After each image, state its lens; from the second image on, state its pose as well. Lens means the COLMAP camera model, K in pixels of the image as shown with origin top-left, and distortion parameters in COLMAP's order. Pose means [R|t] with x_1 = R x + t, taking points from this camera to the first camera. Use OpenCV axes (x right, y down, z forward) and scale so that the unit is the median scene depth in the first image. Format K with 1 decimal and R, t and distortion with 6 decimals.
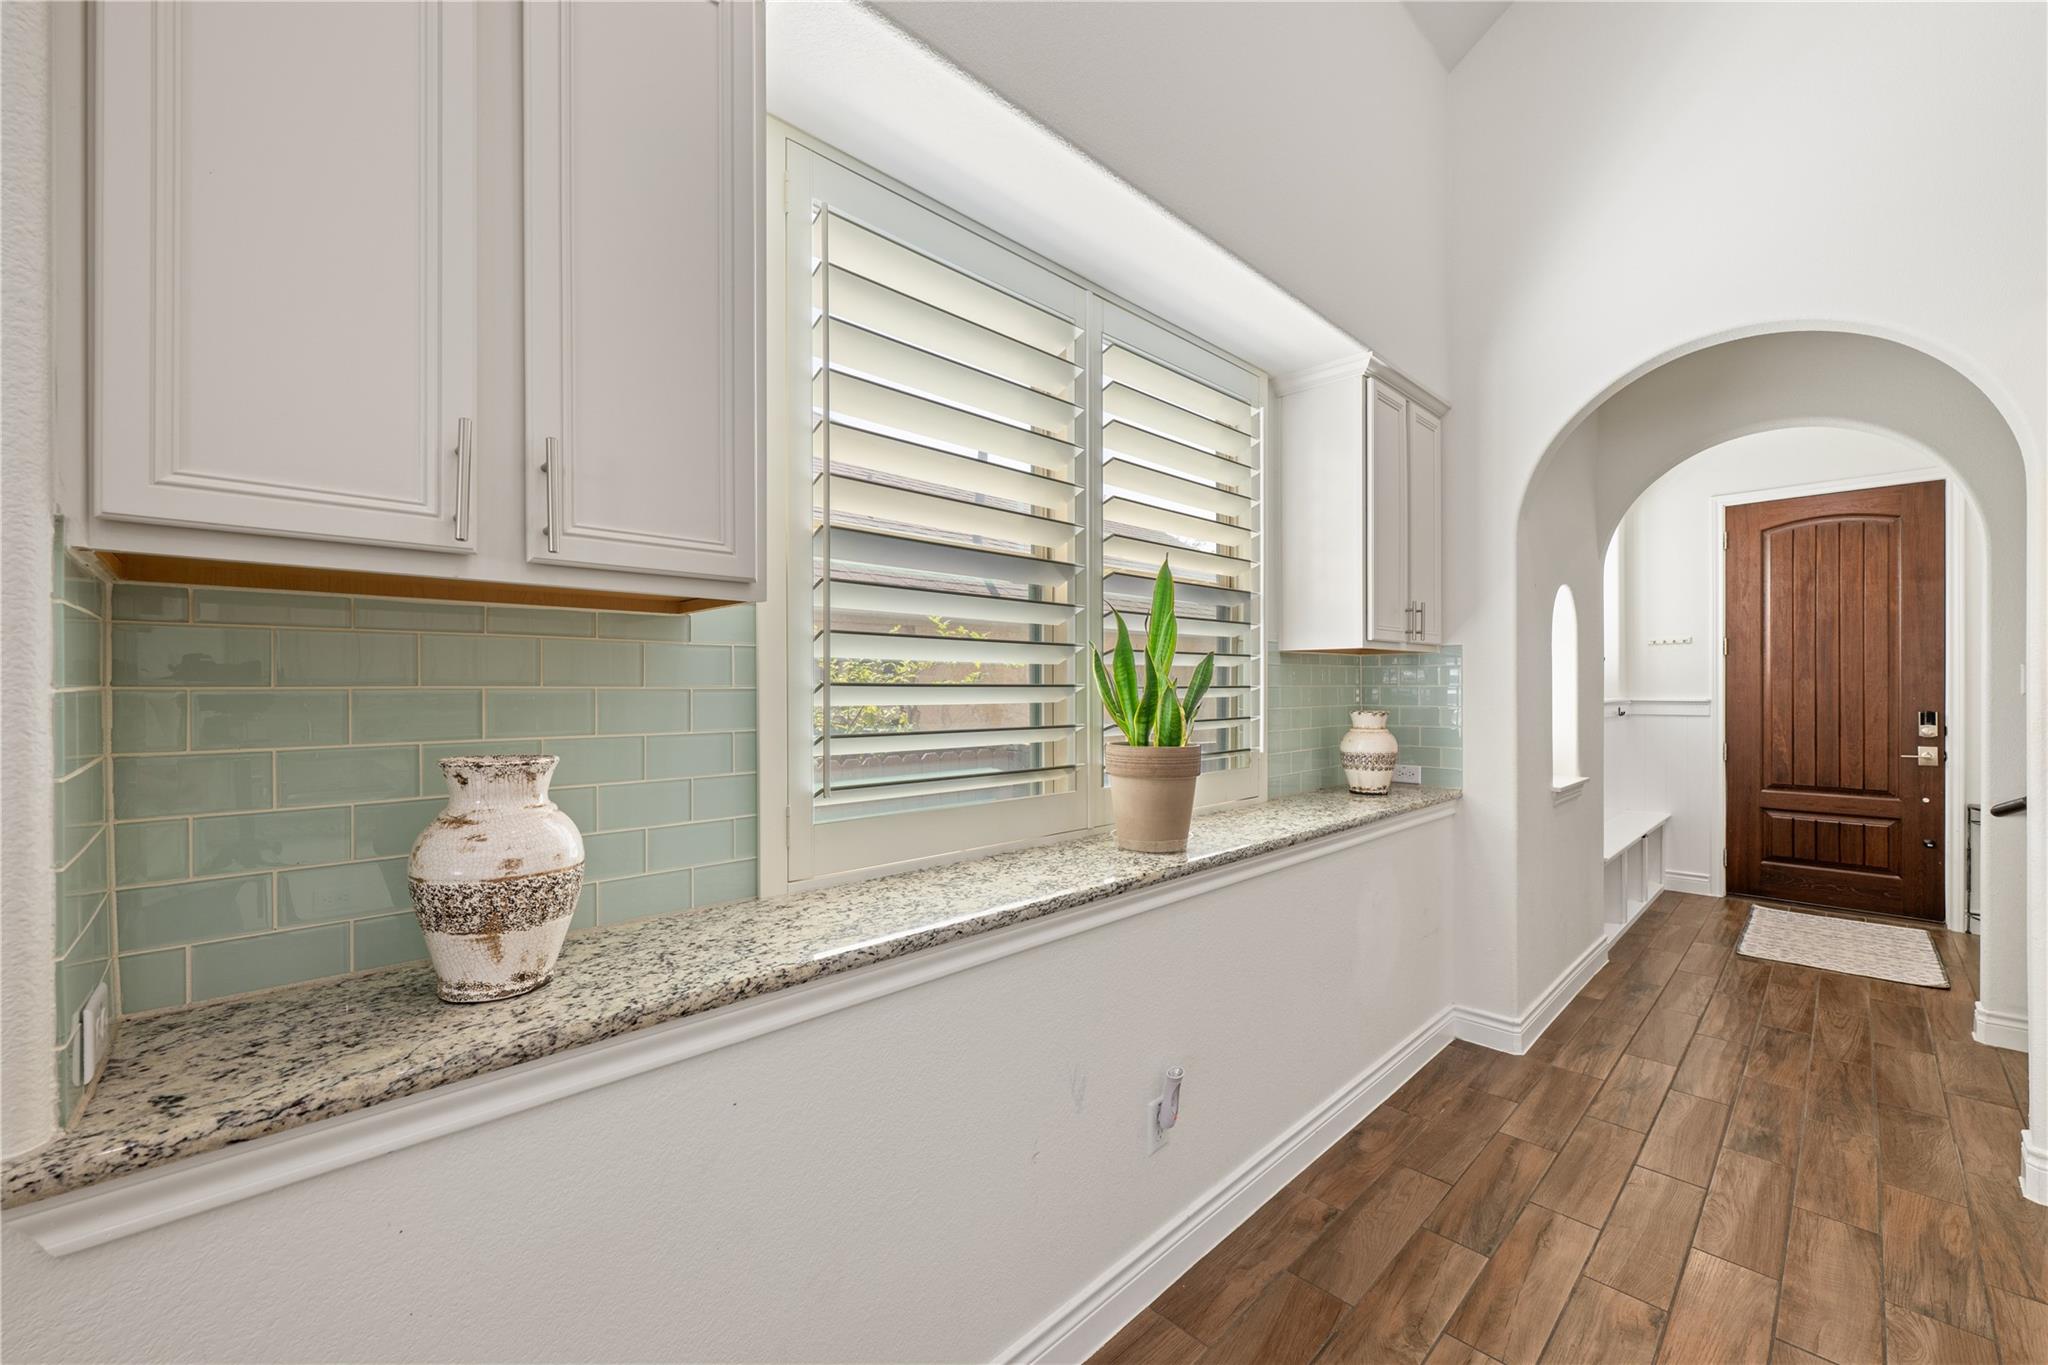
lens RADIAL K [[813.1, 0, 1024.5], [0, 813.1, 684.7], [0, 0, 1]] dist [-0.000375, 0.000392]
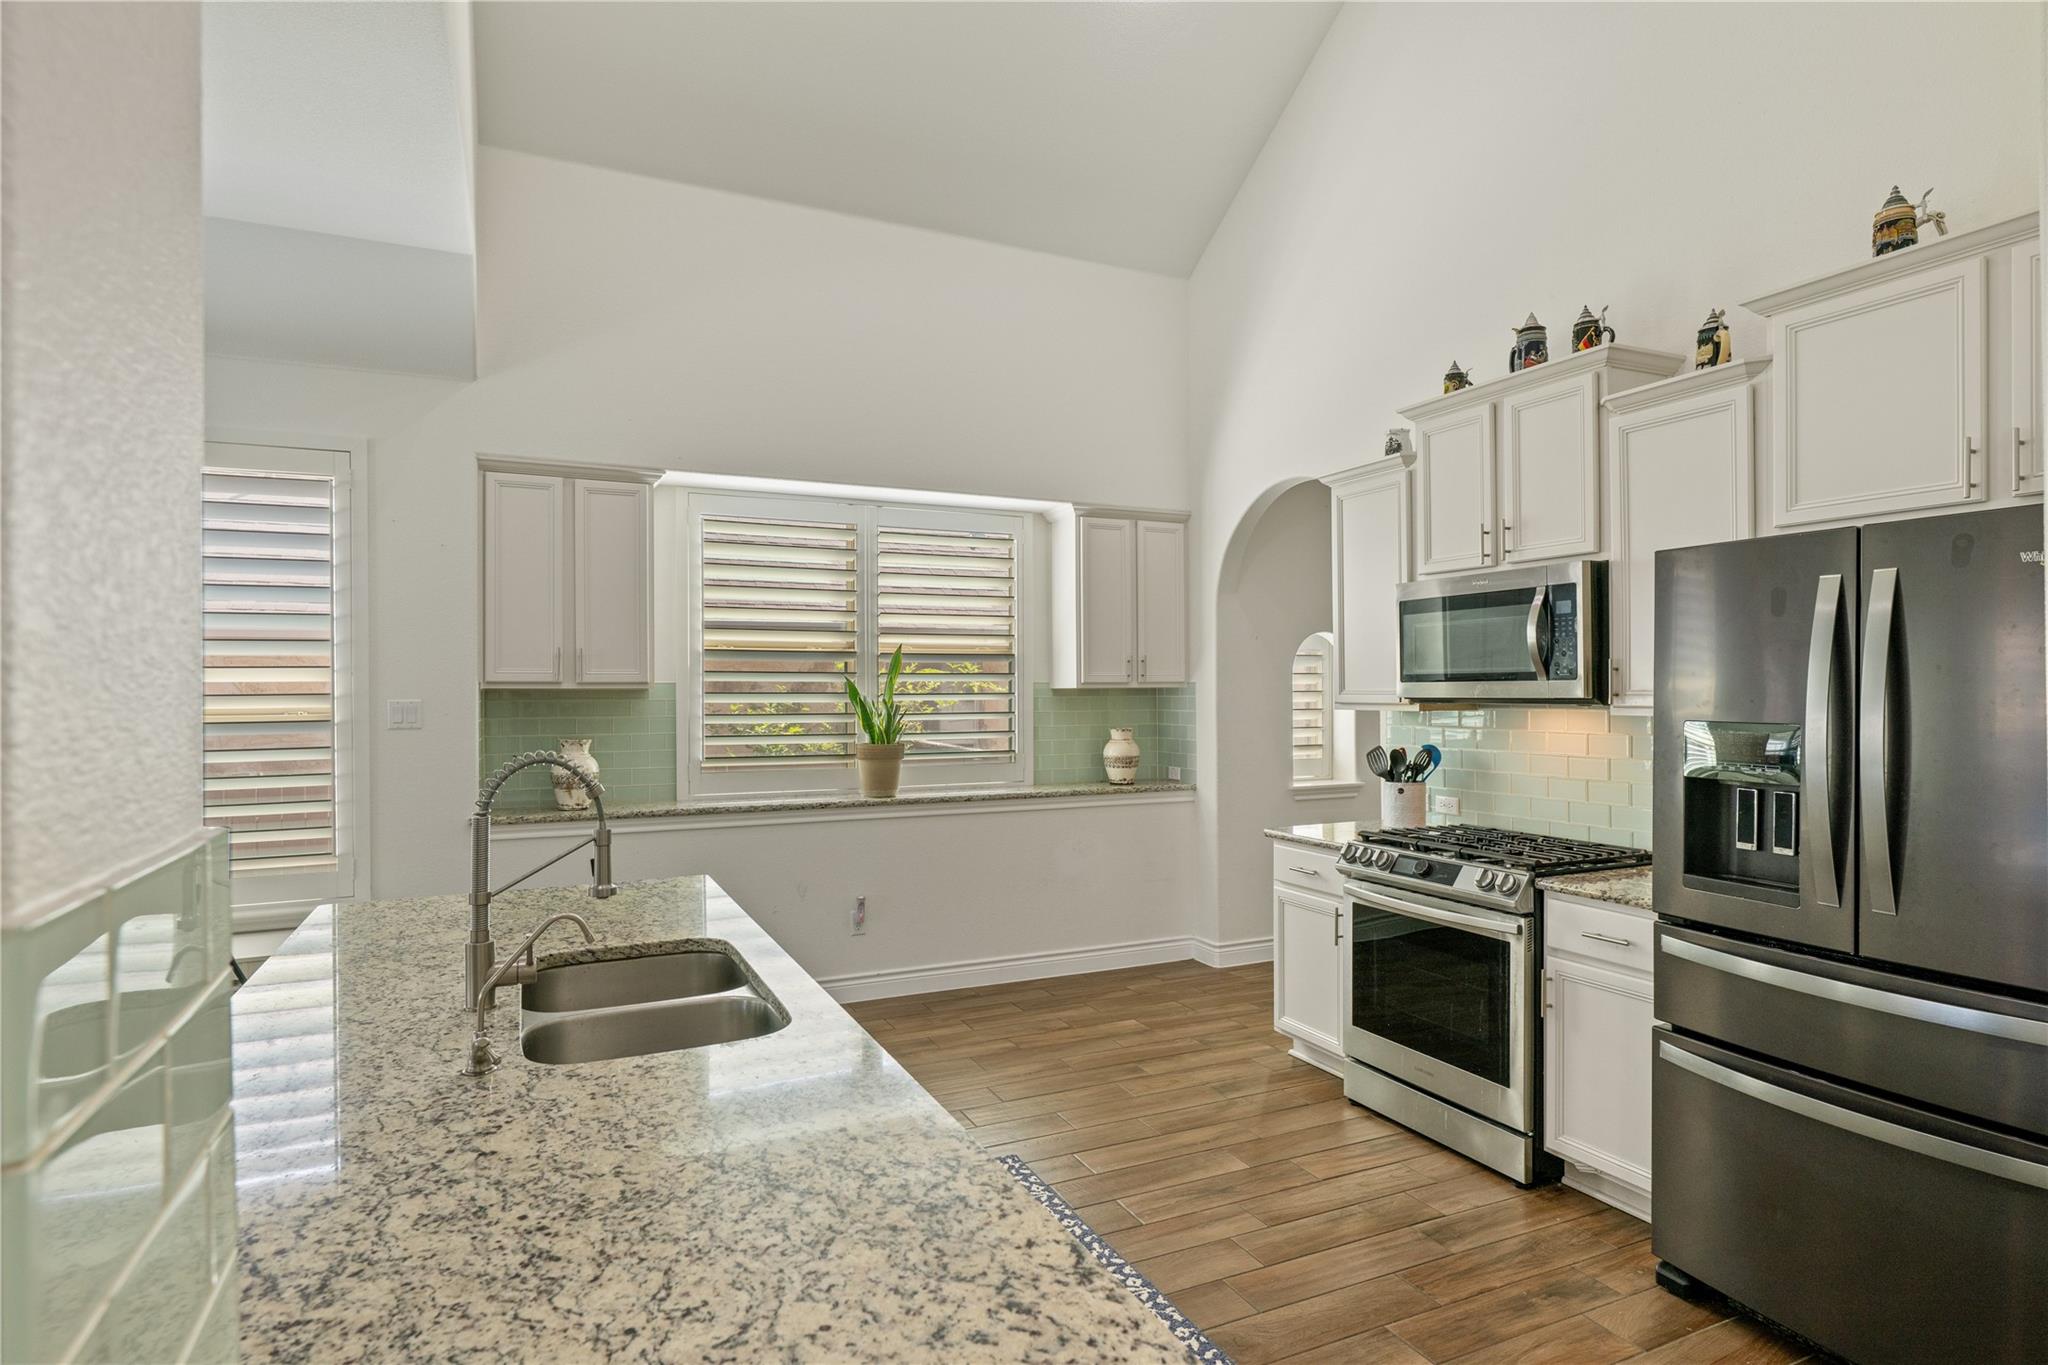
lens RADIAL K [[1063.6, 0, 1026.5], [0, 1063.6, 683.5], [0, 0, 1]] dist [-0.001962, 0.001915]
pose [[0.942913, -0.006290, -0.332979, 0.548899], [0.004054, 0.999964, -0.007408, -0.021574], [0.333014, 0.005635, 0.942905, -0.534956]]
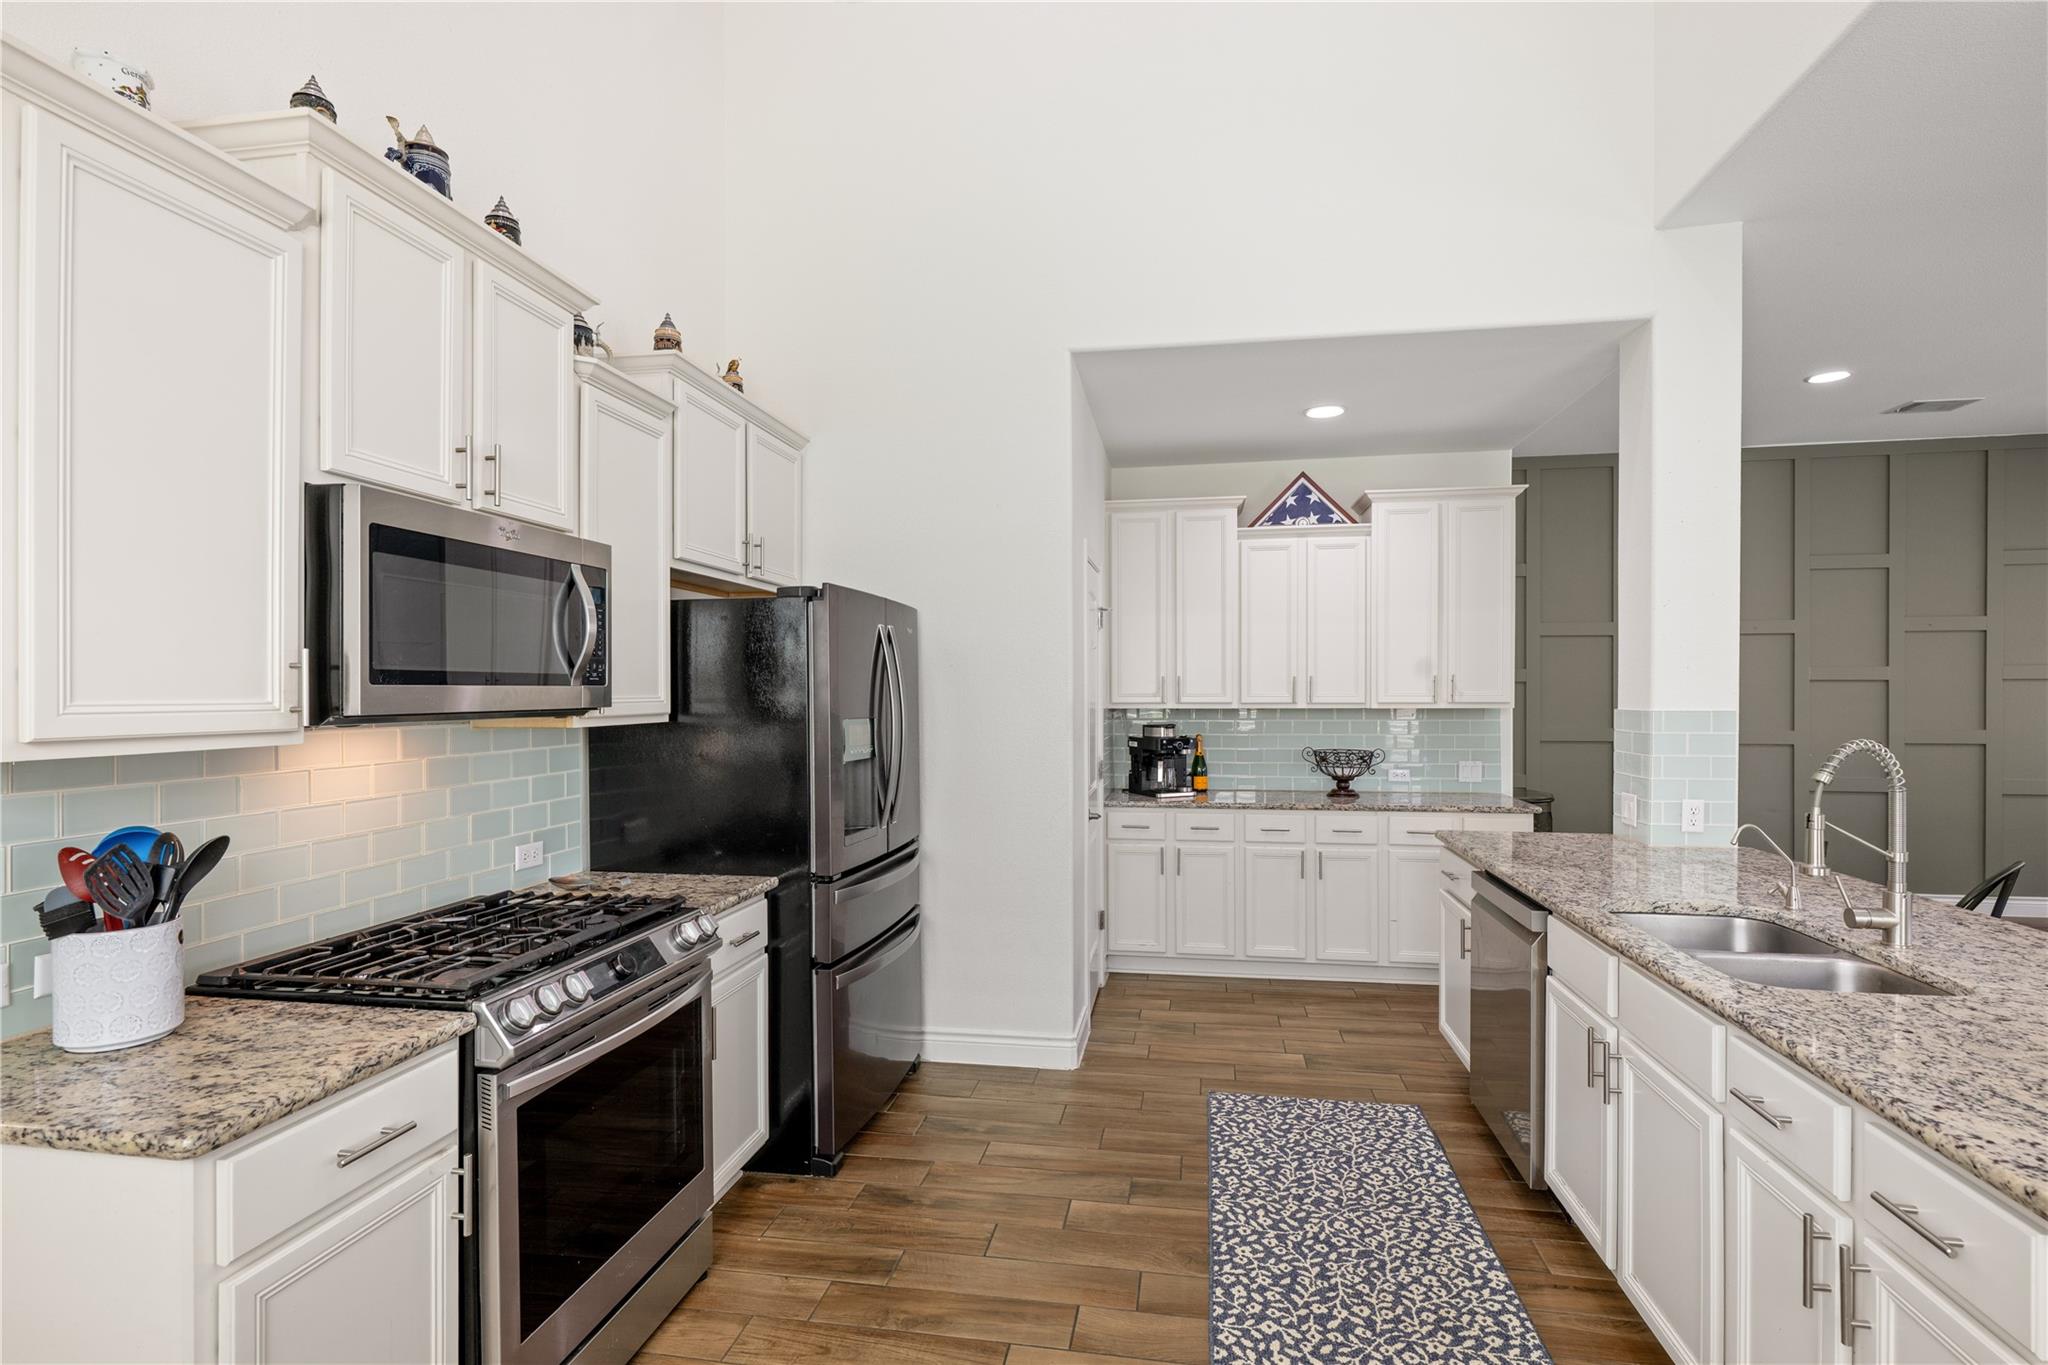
lens RADIAL K [[975.7, 0, 1023.1], [0, 975.7, 699.3], [0, 0, 1]] dist [-0.004246, -0.000817]
pose [[-0.576774, -0.004460, 0.816892, 0.121157], [0.006010, 0.999935, 0.009703, -0.023551], [-0.816882, 0.010506, -0.576709, 0.297656]]
